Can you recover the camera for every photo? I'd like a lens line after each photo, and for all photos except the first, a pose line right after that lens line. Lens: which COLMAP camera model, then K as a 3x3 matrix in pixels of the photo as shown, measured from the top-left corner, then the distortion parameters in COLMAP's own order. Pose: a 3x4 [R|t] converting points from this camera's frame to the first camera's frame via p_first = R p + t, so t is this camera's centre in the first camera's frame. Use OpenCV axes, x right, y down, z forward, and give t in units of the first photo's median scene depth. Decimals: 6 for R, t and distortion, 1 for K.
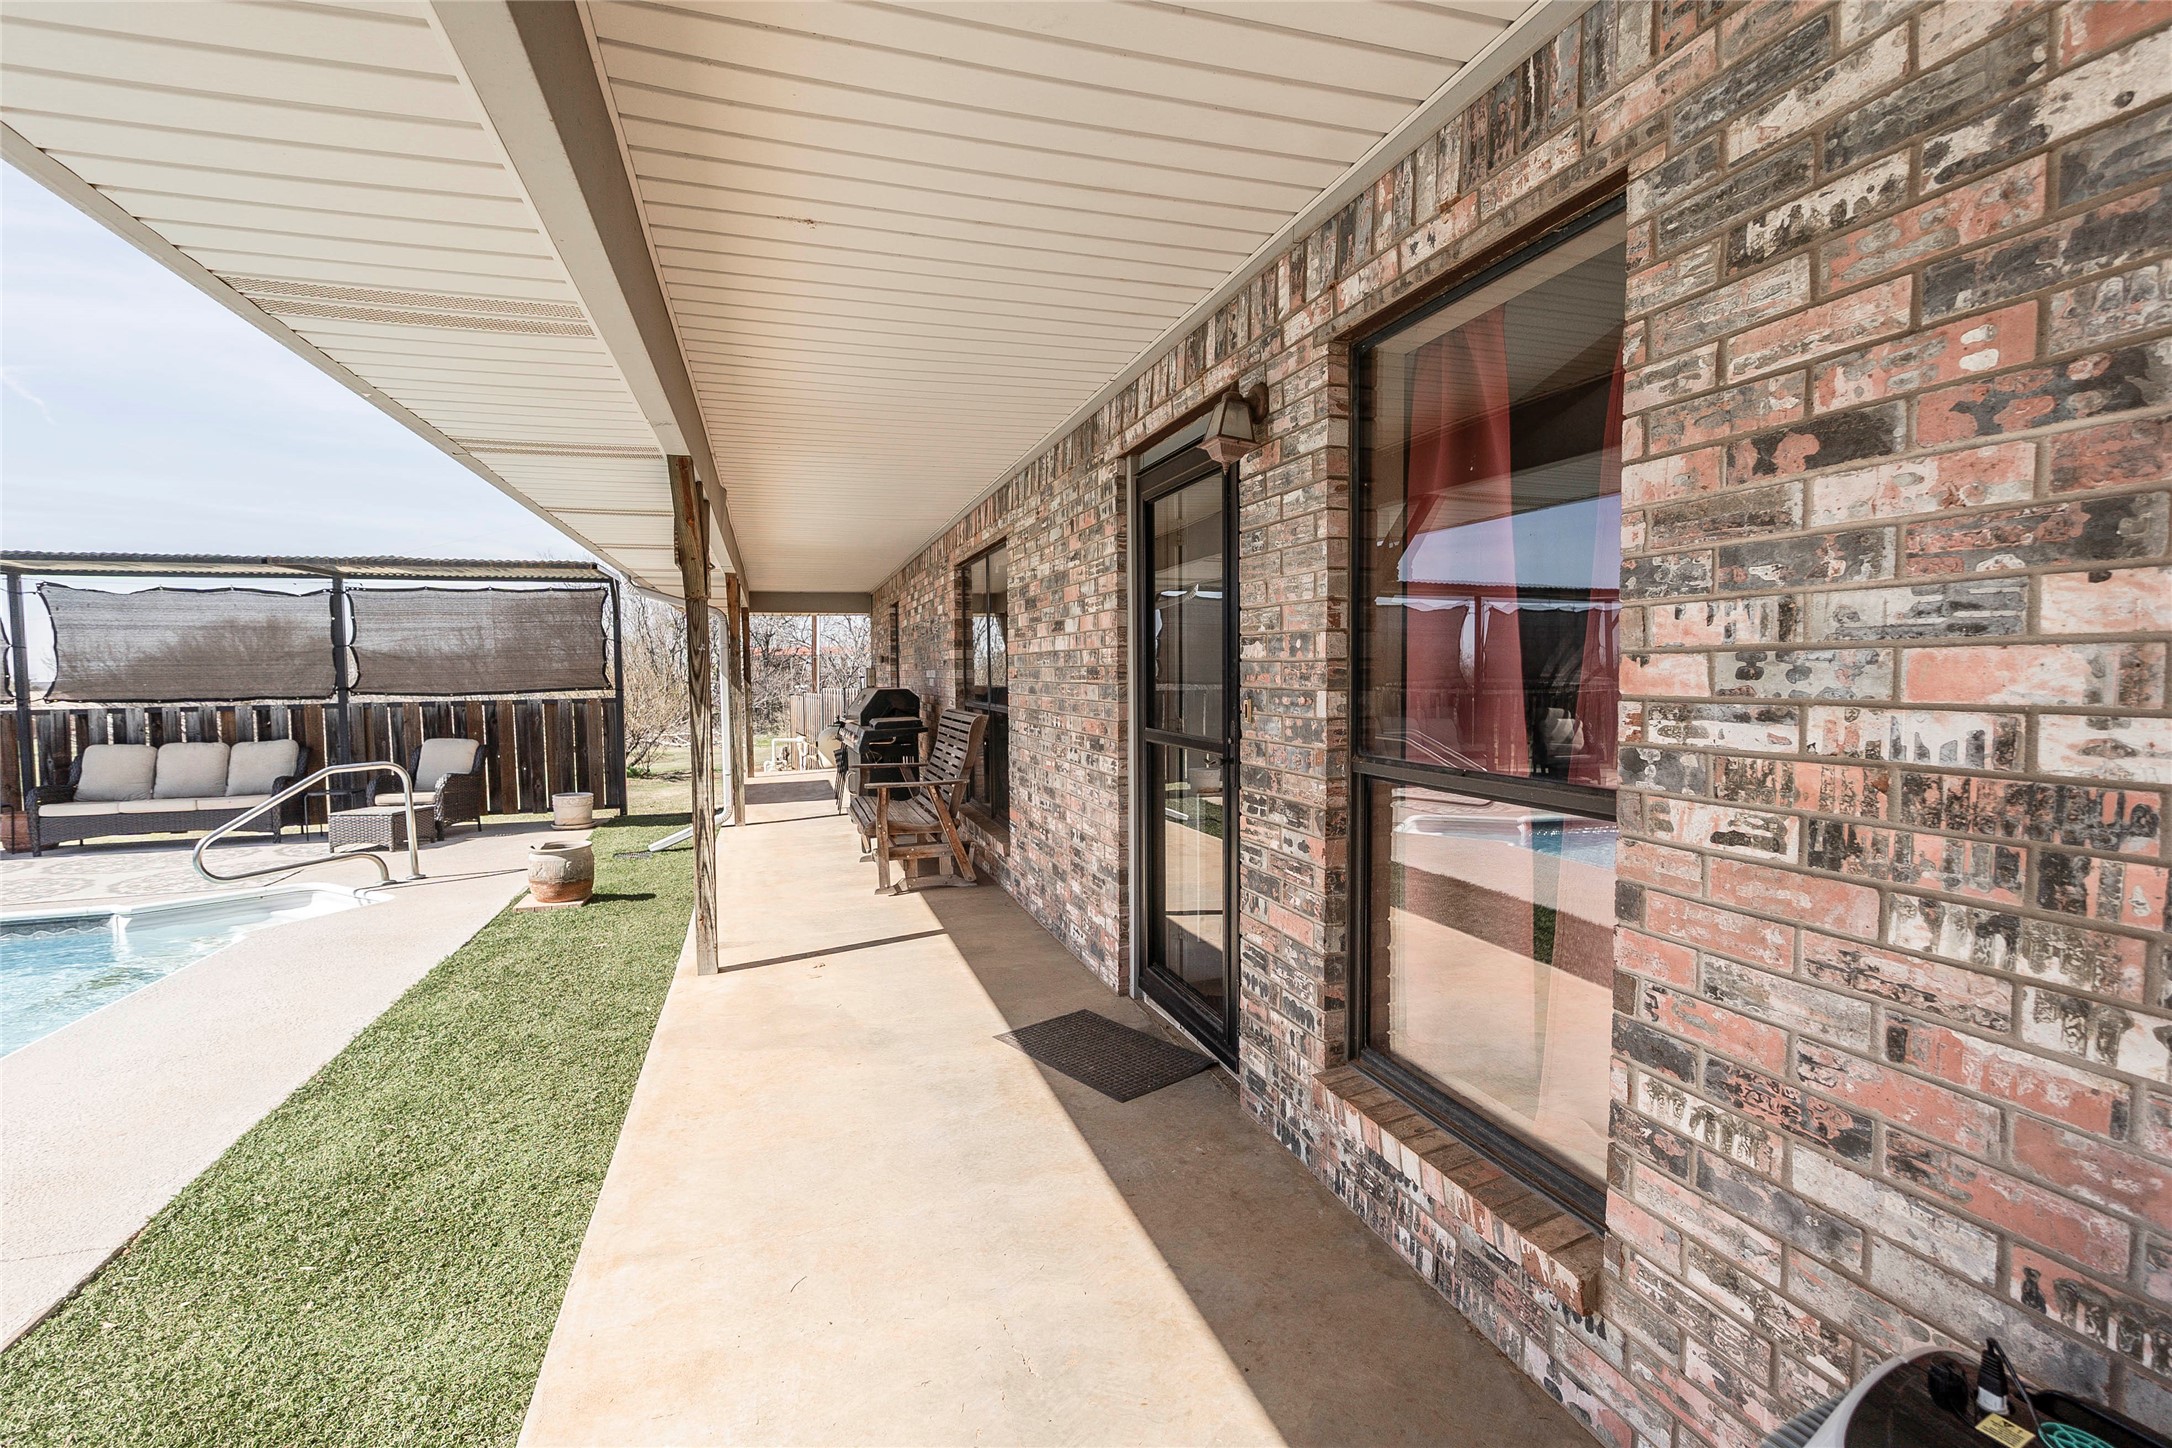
lens RADIAL K [[999.0, 0, 1089.5], [0, 999.0, 728.0], [0, 0, 1]] dist [-0.007998, 0.001062]
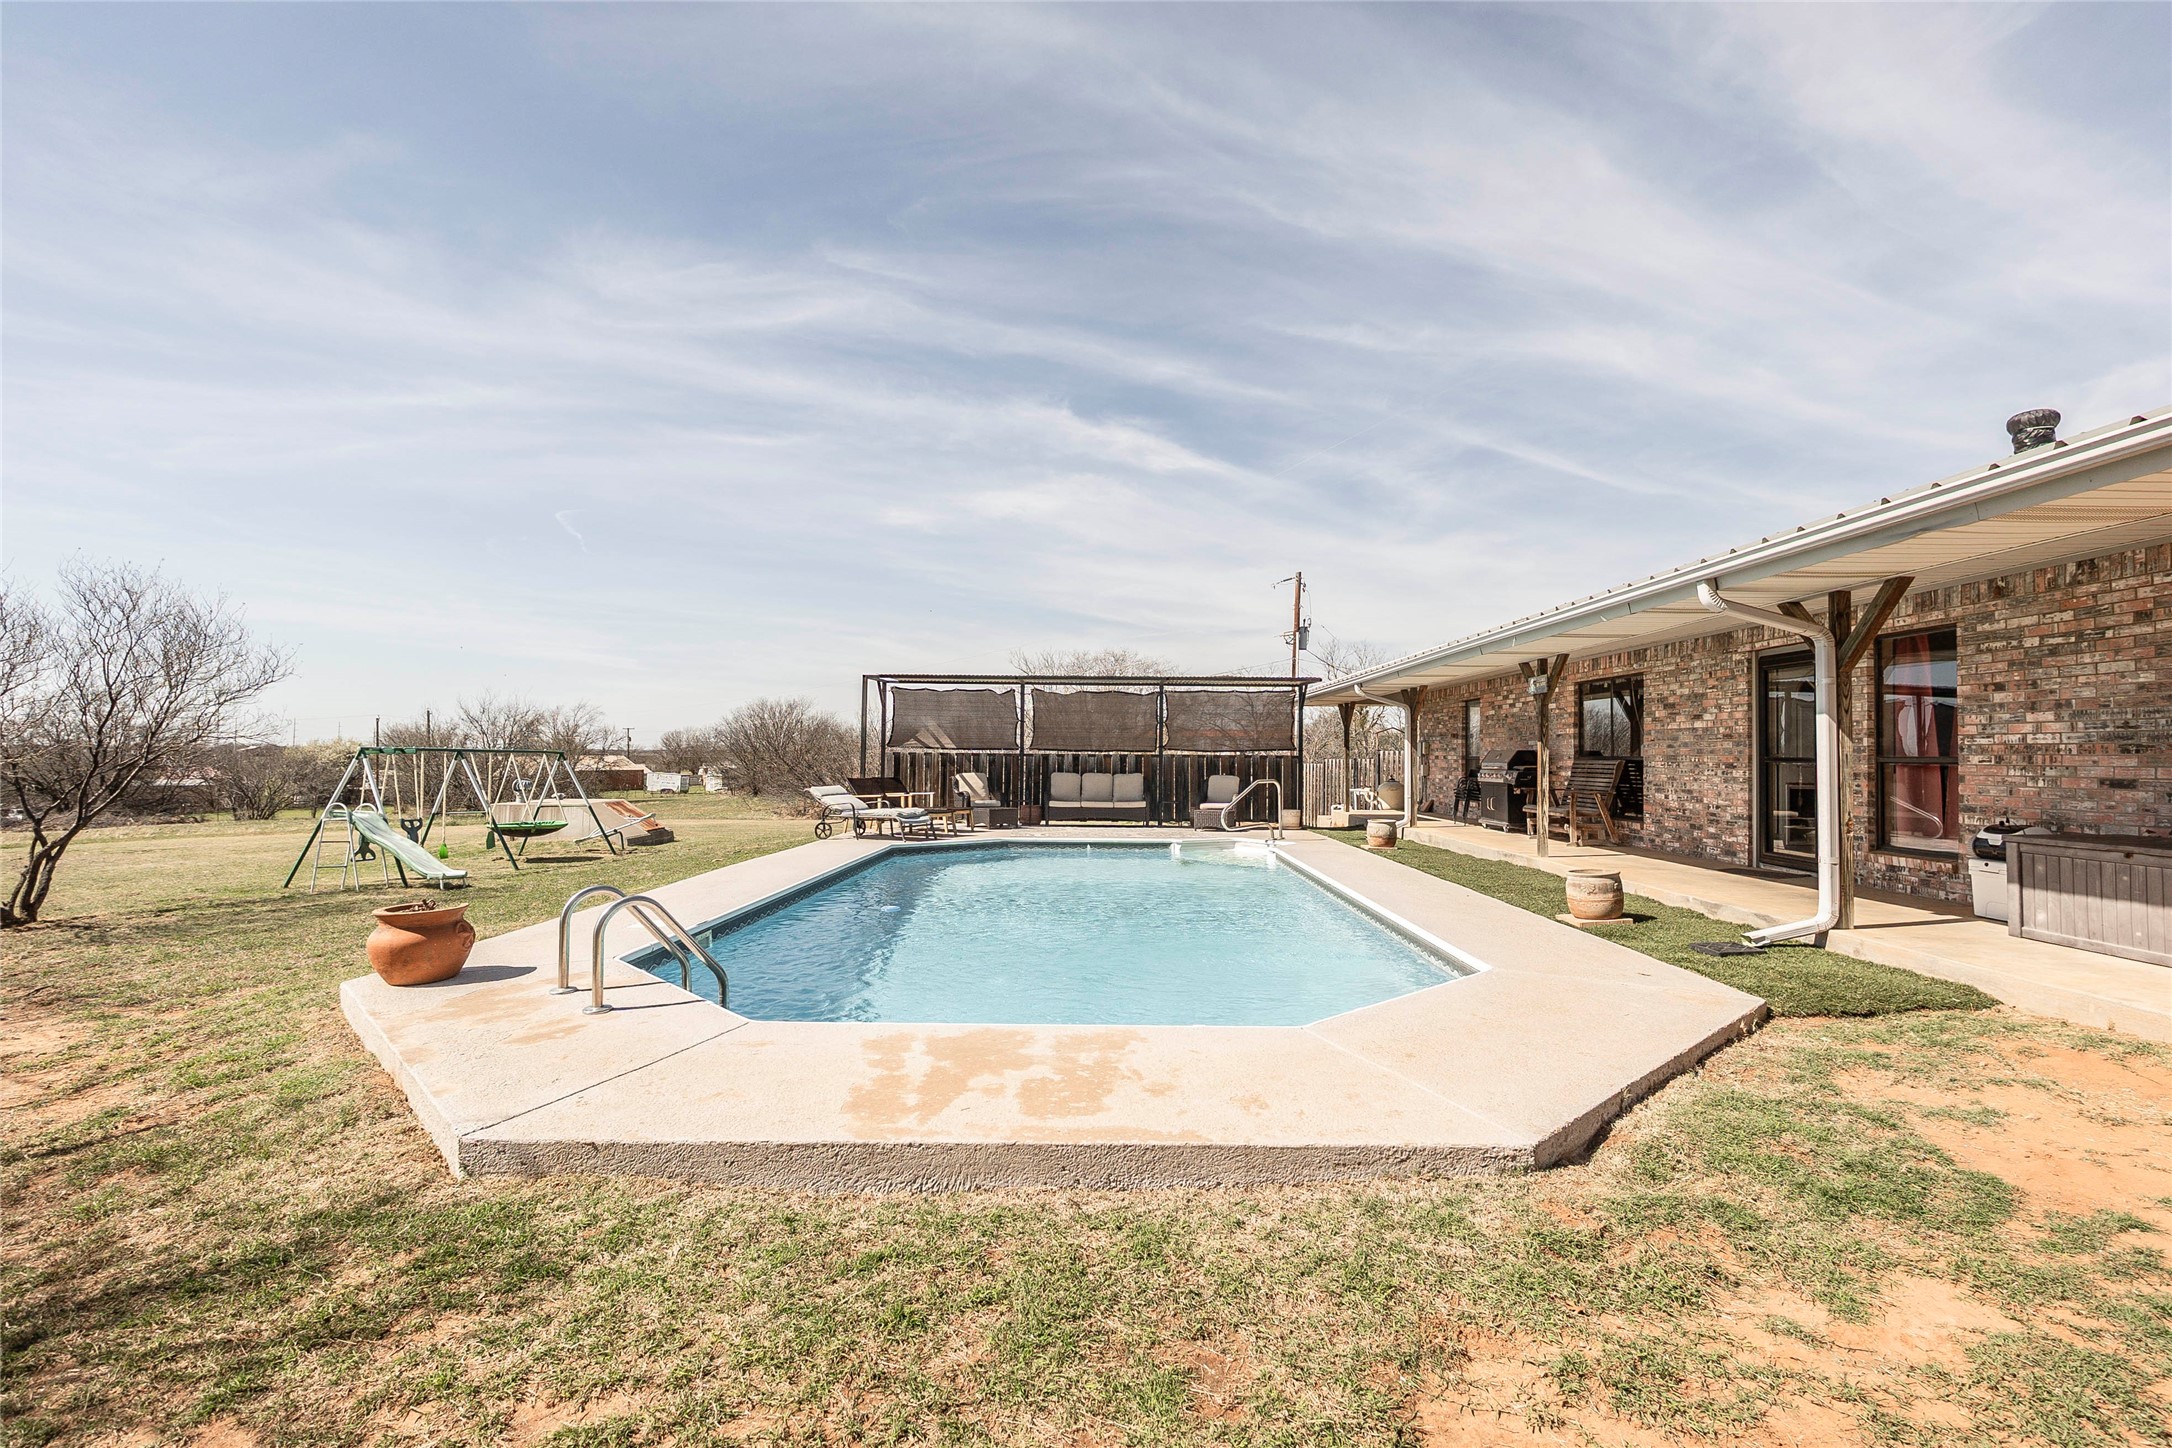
lens RADIAL K [[999.0, 0, 1085.4], [0, 999.0, 727.3], [0, 0, 1]] dist [-0.007998, 0.001062]
pose [[0.946610, 0.012598, -0.322135, -0.324592], [-0.040184, 0.996054, -0.079129, 0.082345], [0.319867, 0.087849, 0.943381, -0.829865]]
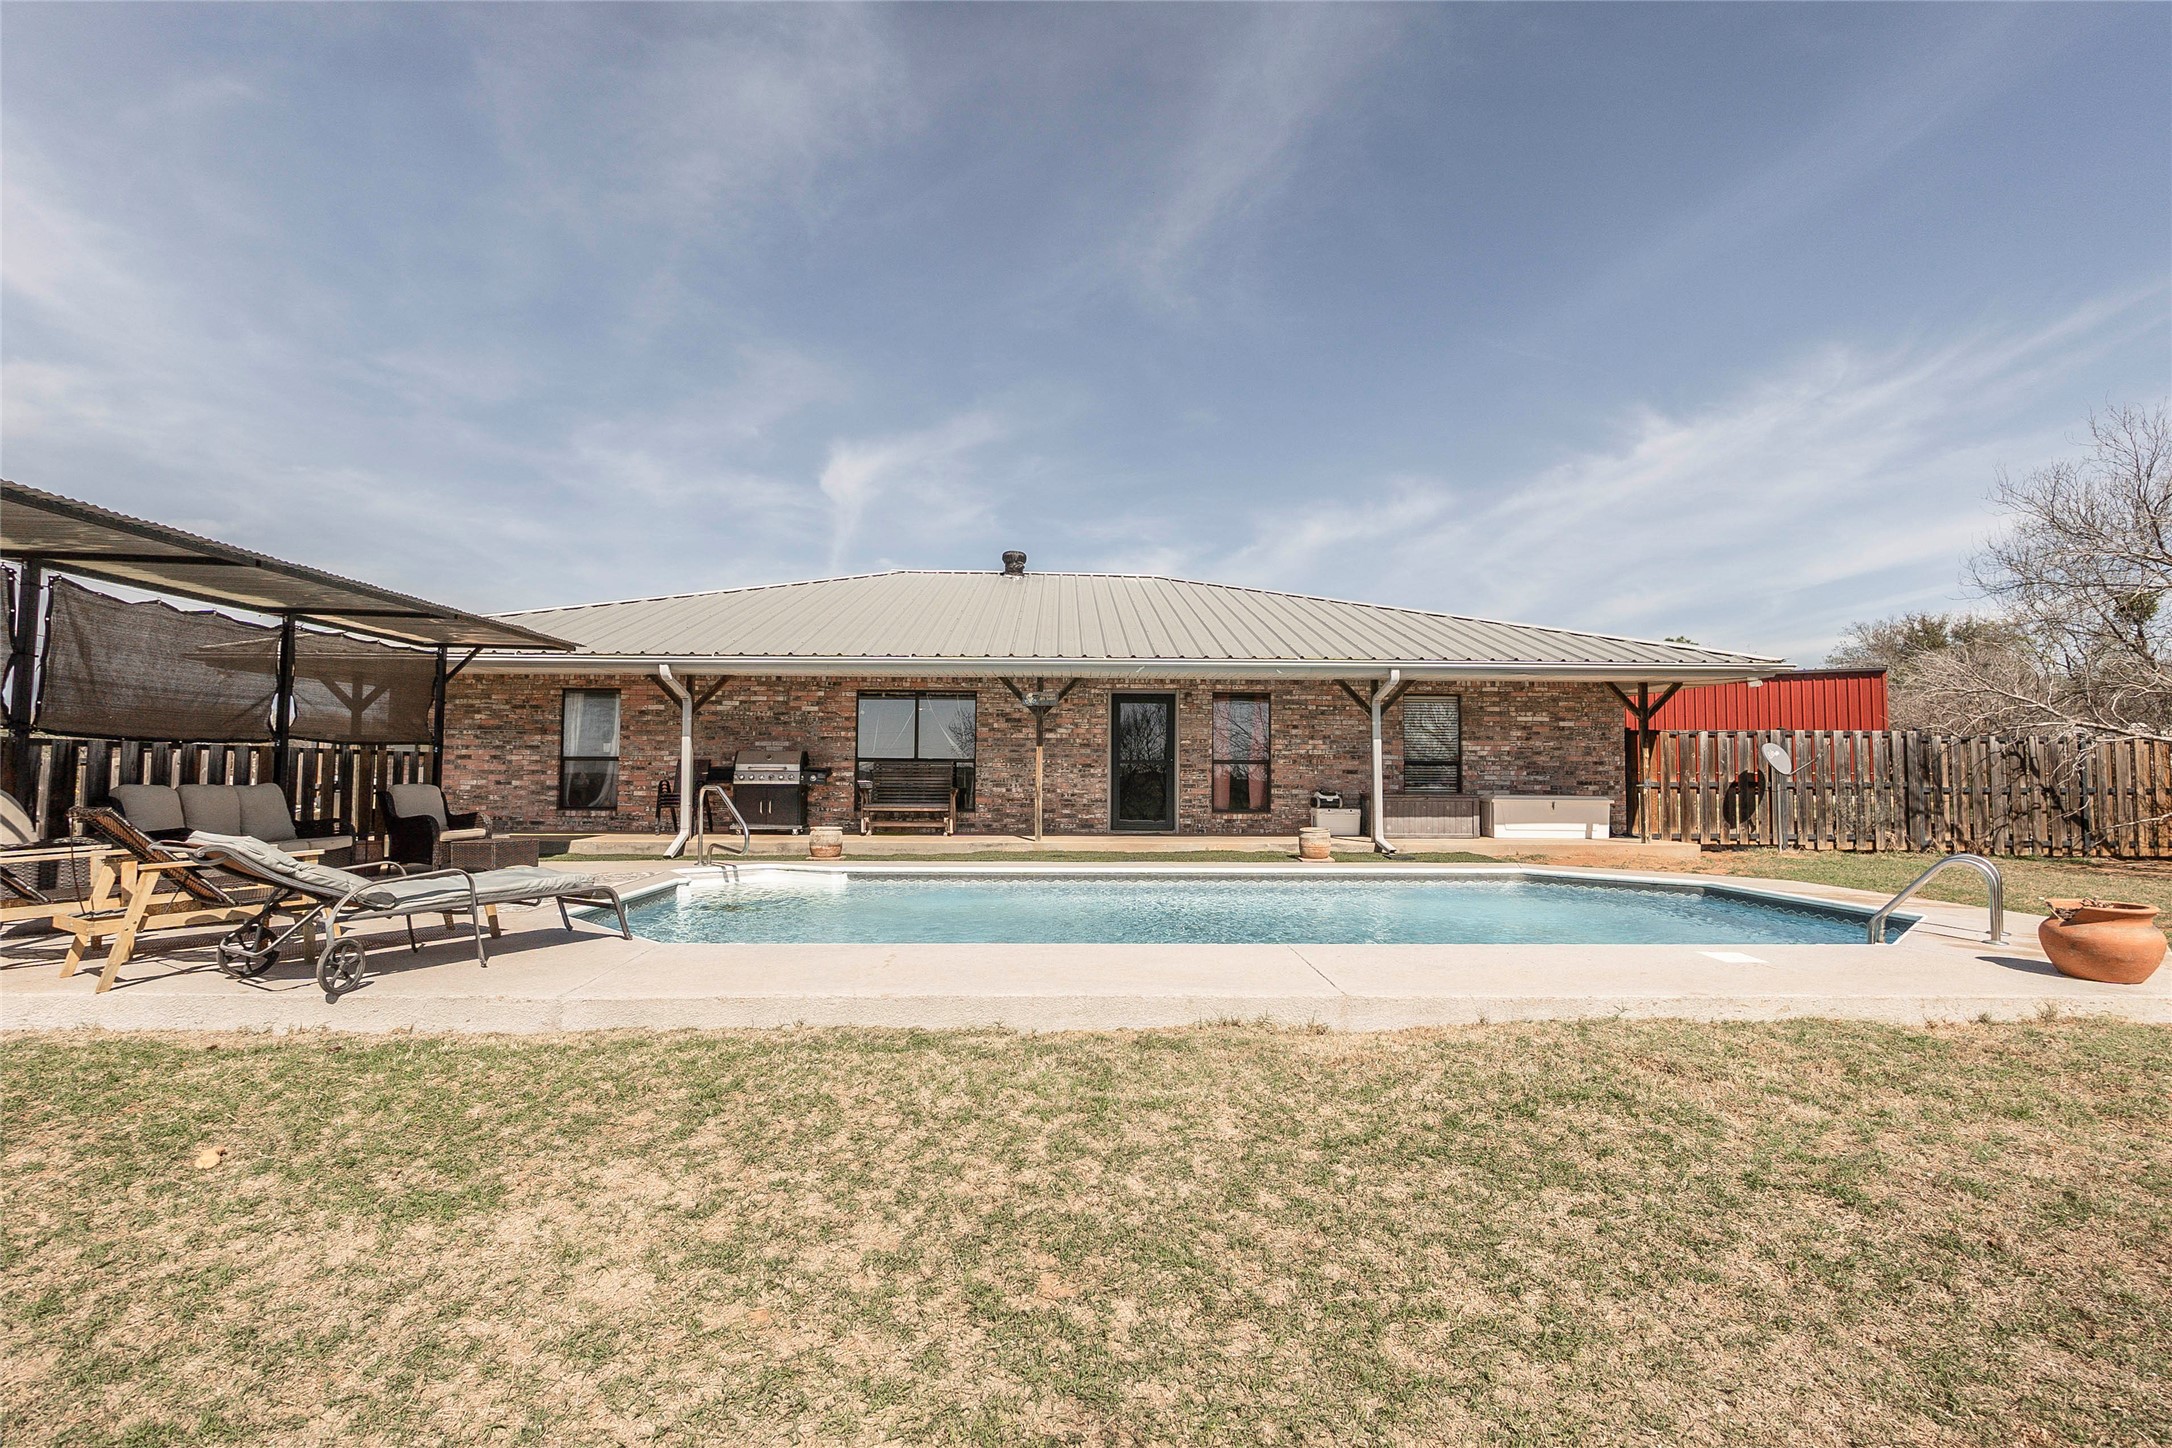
lens RADIAL K [[999.0, 0, 1083.3], [0, 999.0, 734.9], [0, 0, 1]] dist [-0.007998, 0.001062]
pose [[0.277302, 0.051317, 0.959411, -1.574594], [0.047103, 0.996646, -0.066923, 0.066769], [-0.959628, 0.063749, 0.273955, 0.022227]]
